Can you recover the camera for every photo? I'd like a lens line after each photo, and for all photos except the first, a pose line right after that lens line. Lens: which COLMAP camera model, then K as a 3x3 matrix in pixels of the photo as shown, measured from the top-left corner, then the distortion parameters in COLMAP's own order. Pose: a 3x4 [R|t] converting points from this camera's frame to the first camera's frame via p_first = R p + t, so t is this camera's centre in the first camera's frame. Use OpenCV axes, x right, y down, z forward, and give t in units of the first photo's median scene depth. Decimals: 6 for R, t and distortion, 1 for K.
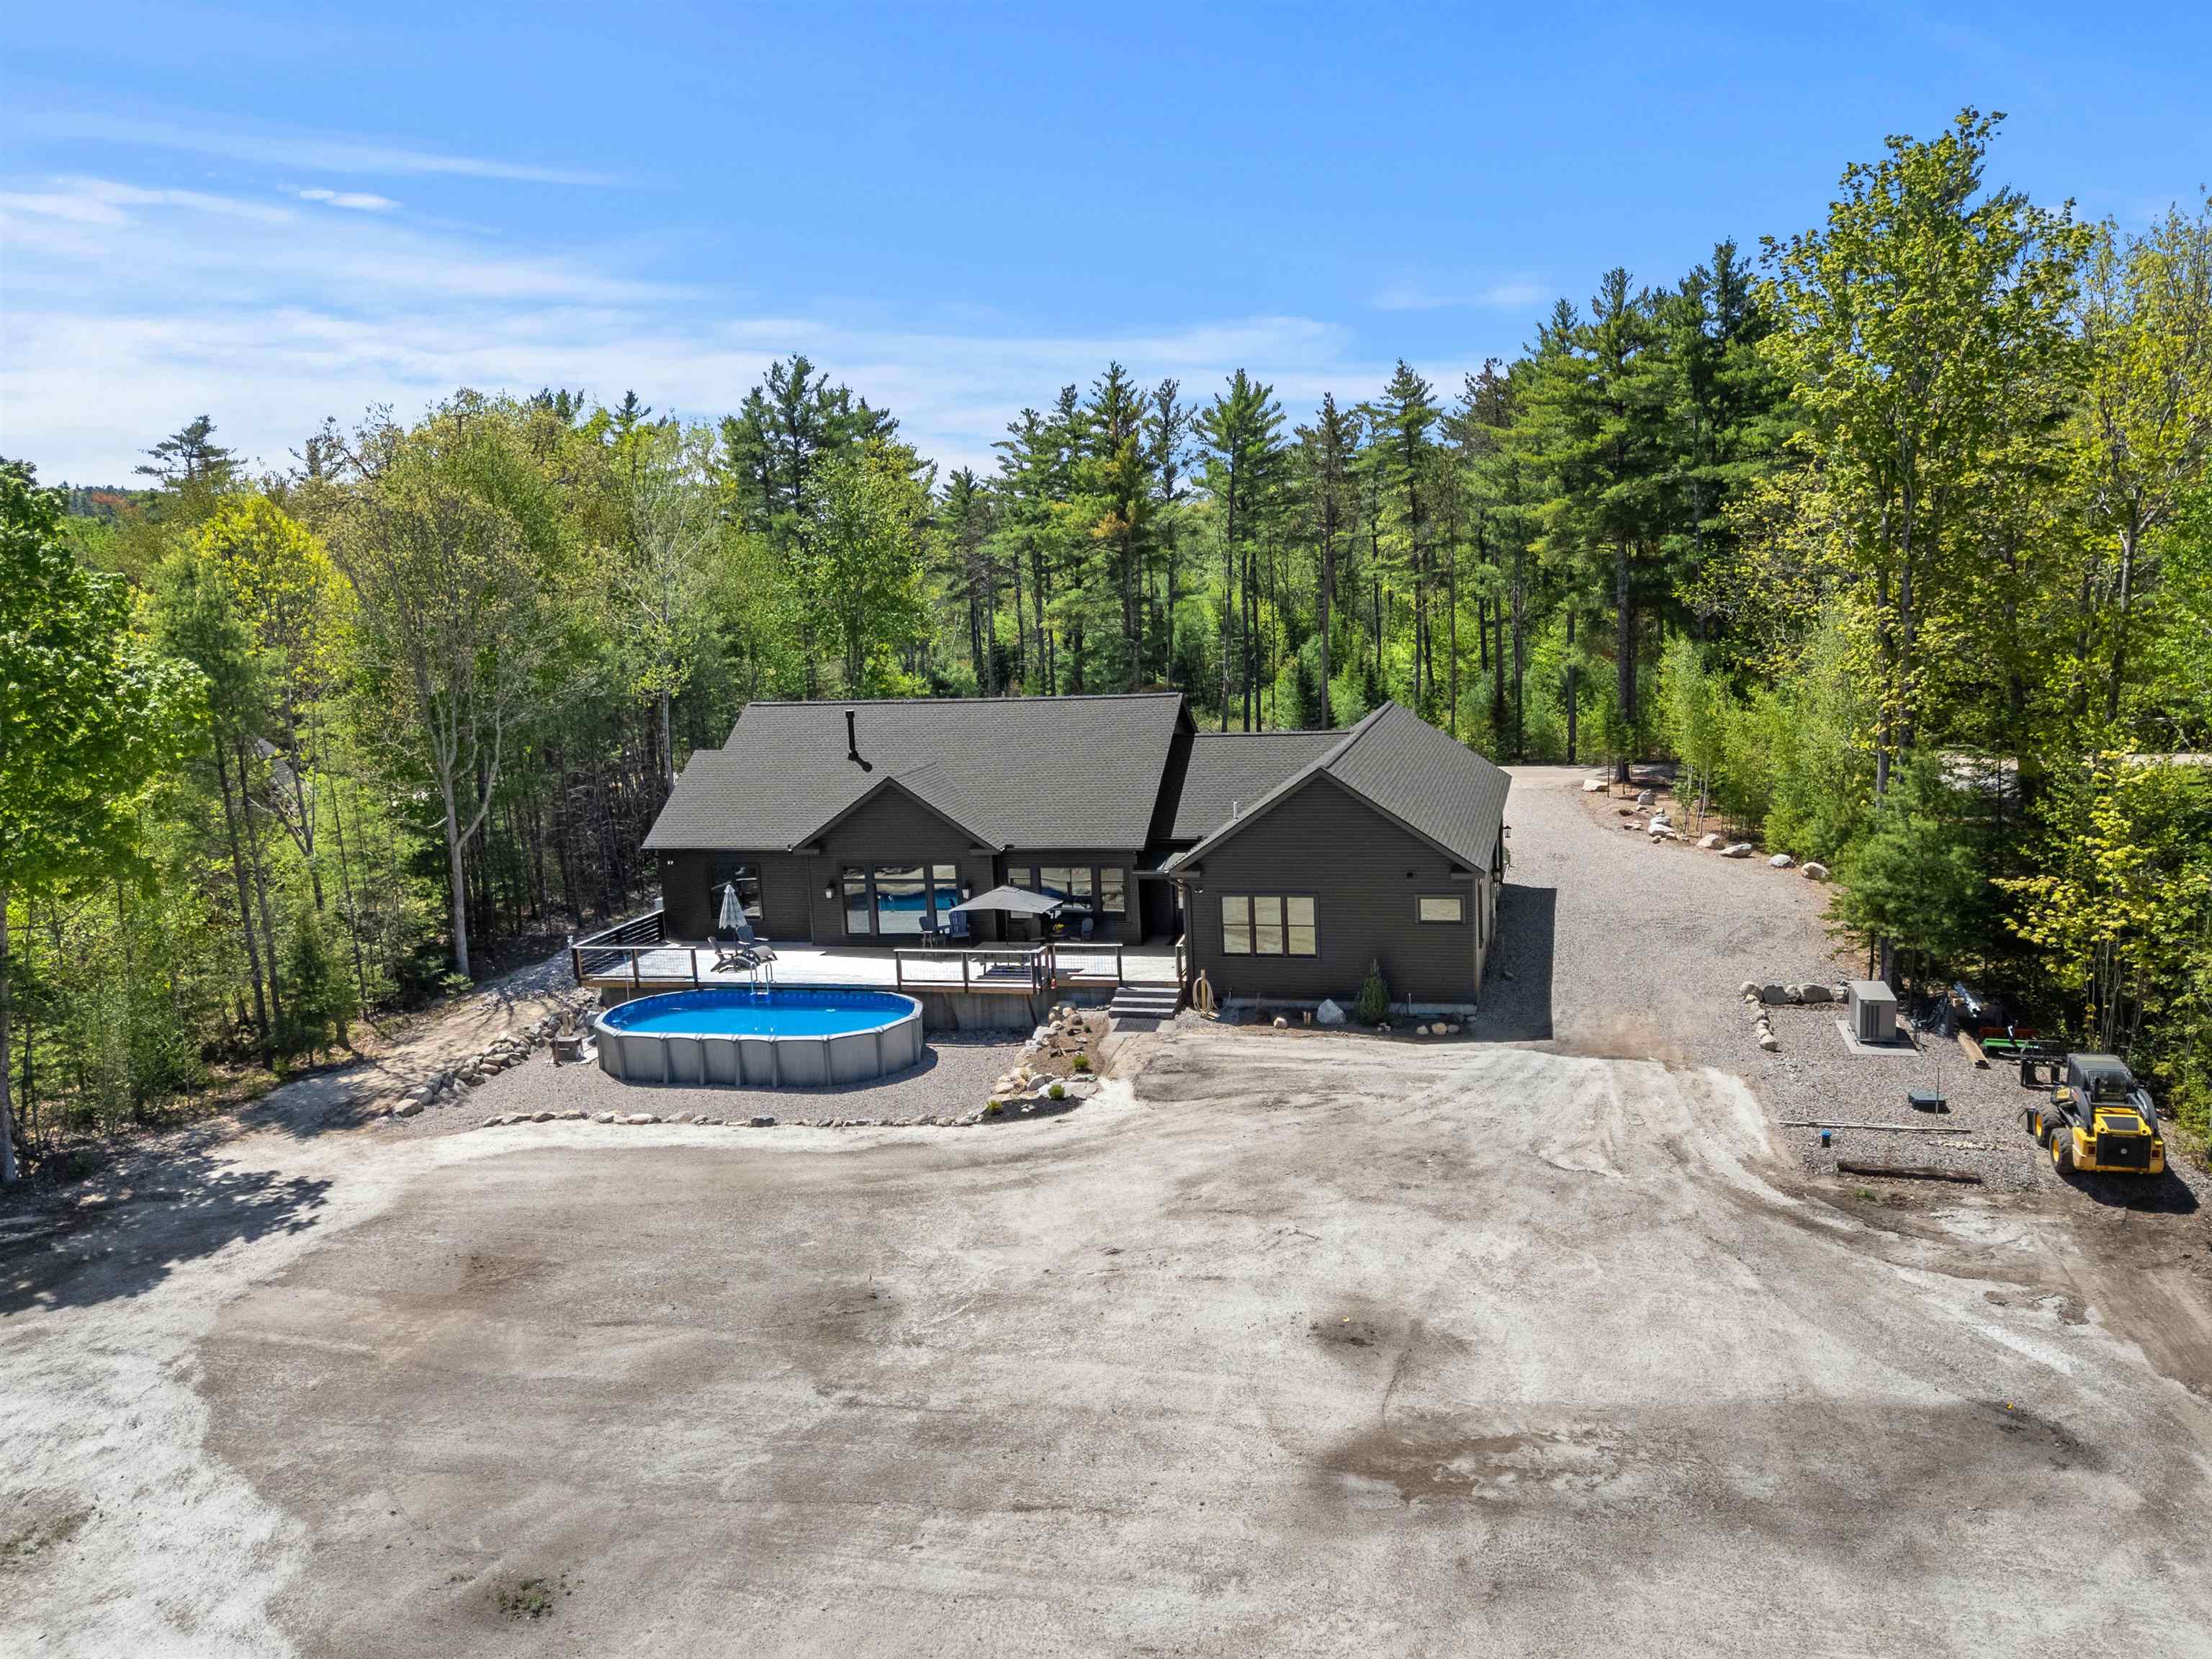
lens RADIAL K [[1671.4, 0, 1106.0], [0, 1671.4, 829.5], [0, 0, 1]] dist [0.079206, -0.006531]
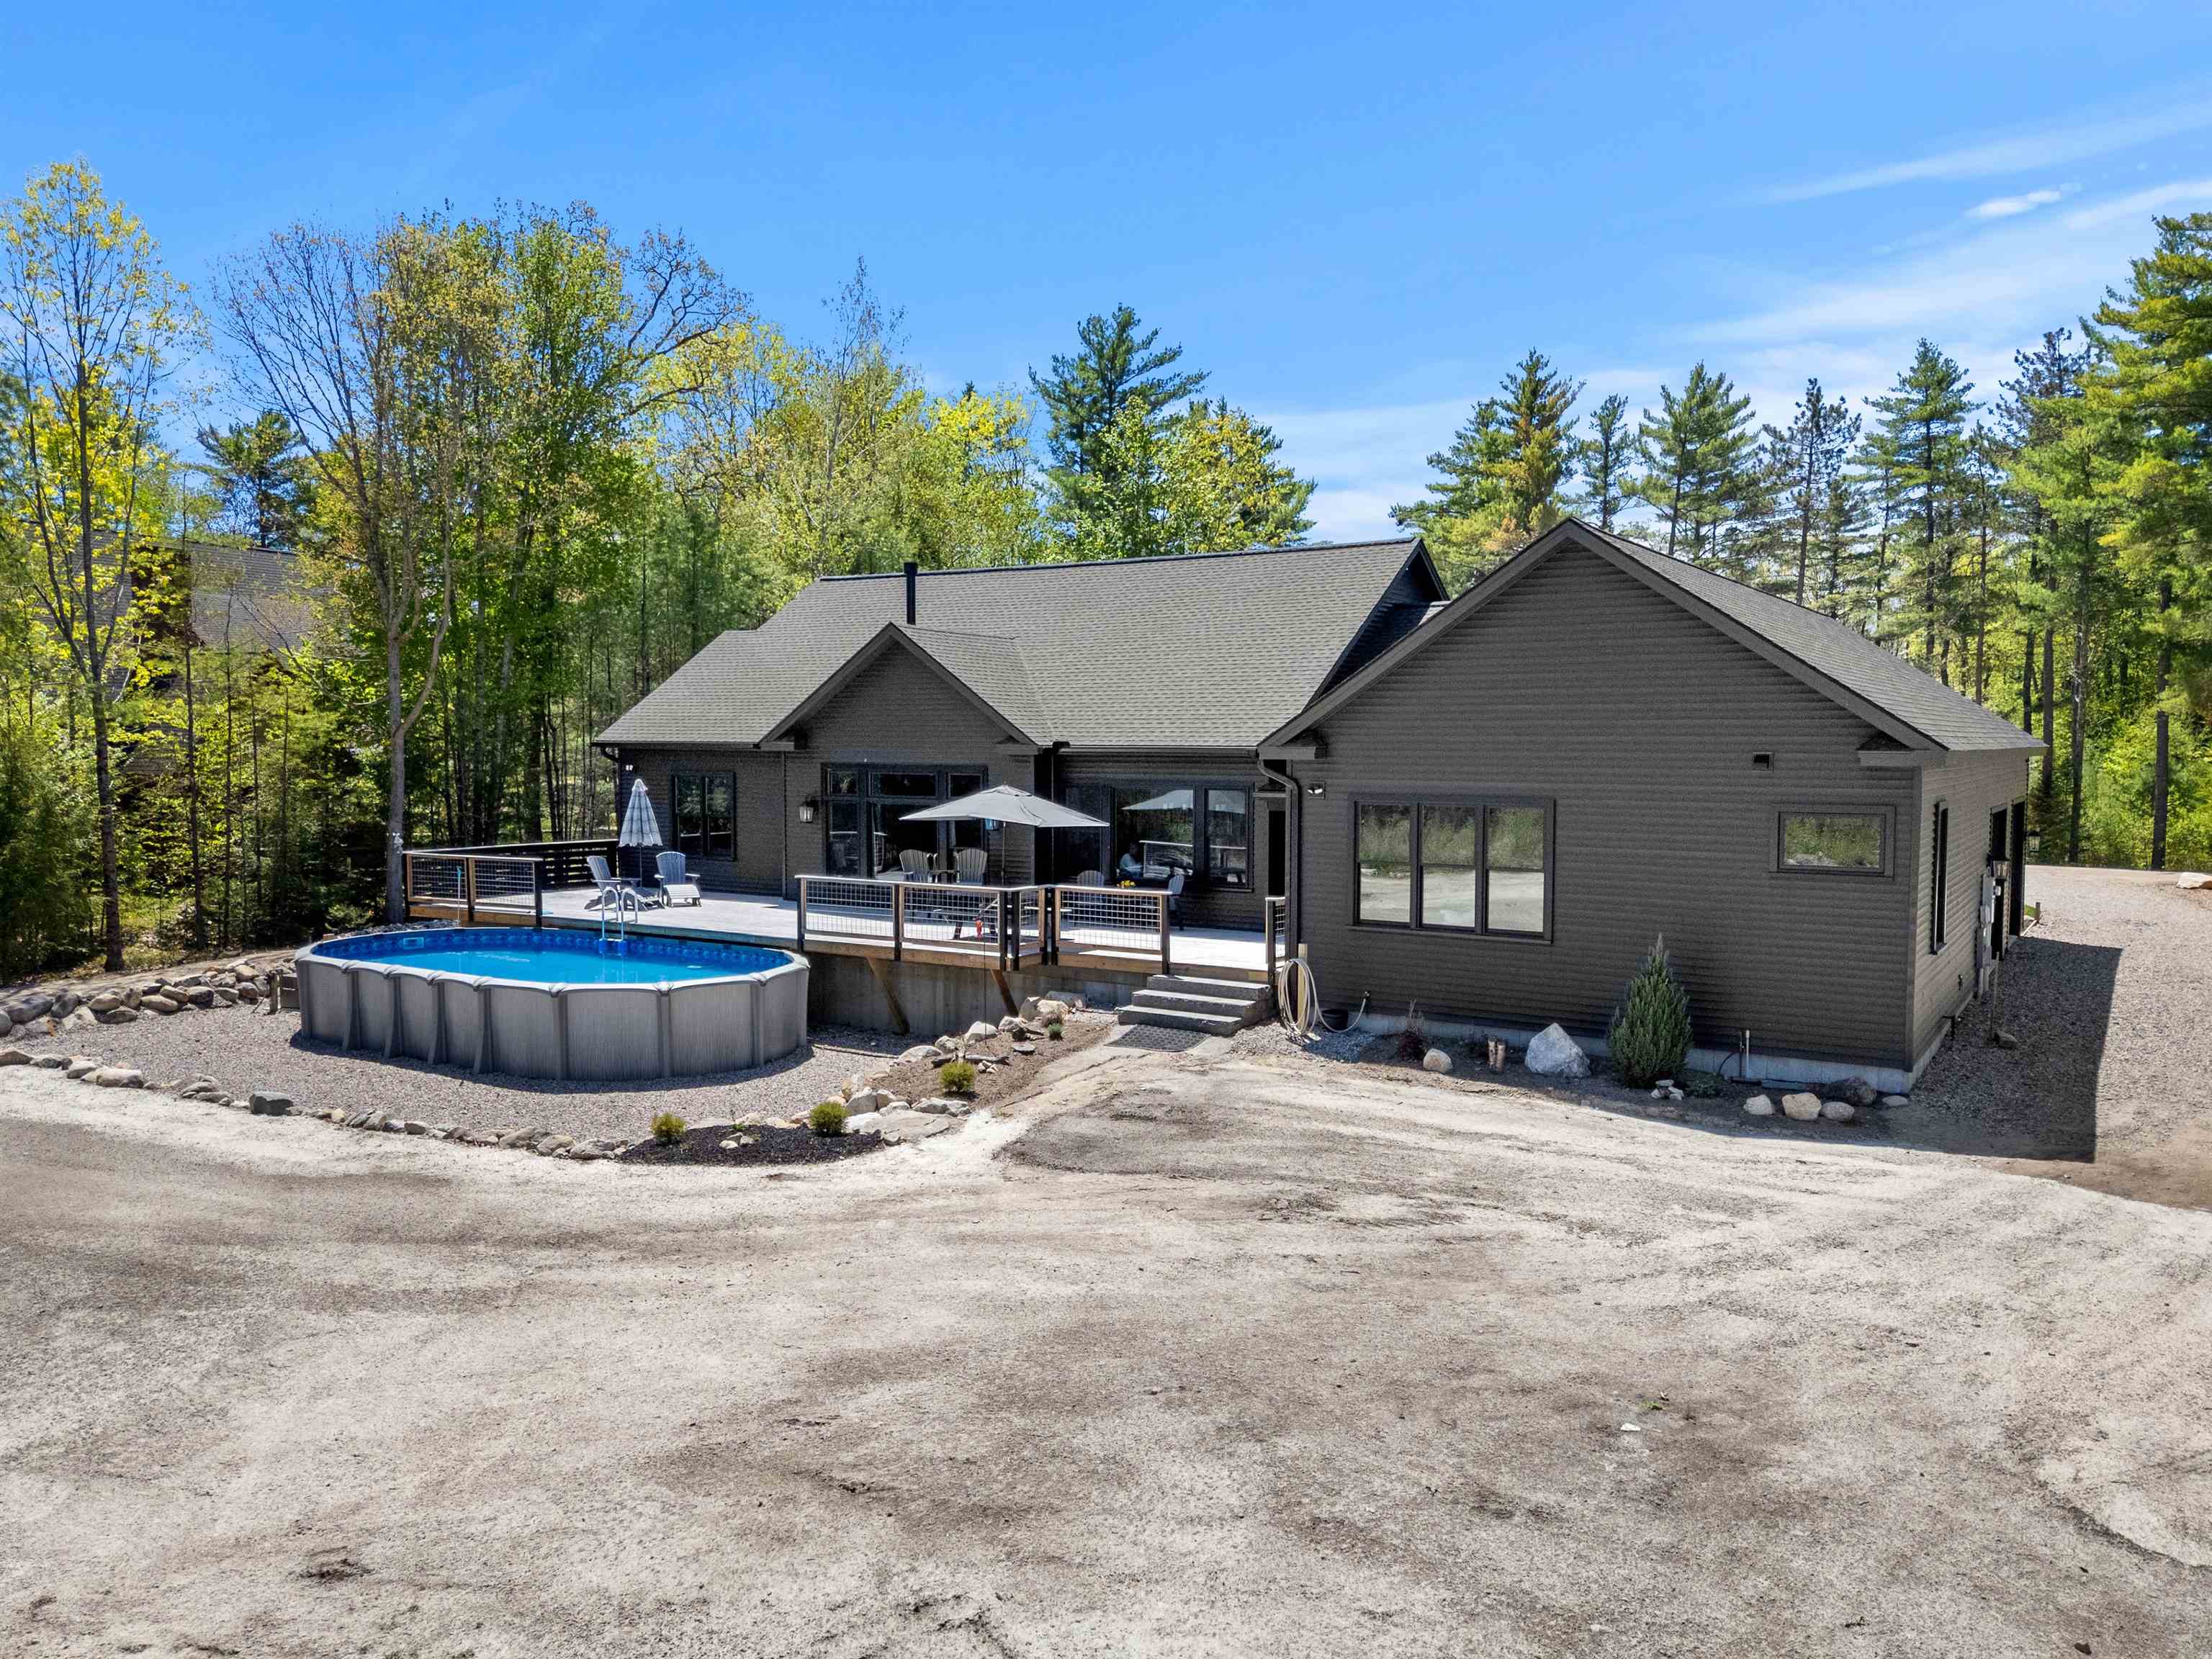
lens RADIAL K [[1640.7, 0, 1106.0], [0, 1640.7, 829.5], [0, 0, 1]] dist [0.032613, -0.007403]
pose [[0.954699, 0.070883, -0.289008, 0.140844], [-0.098032, 0.991918, -0.080556, 0.096164], [0.280962, 0.105239, 0.953931, 0.528721]]
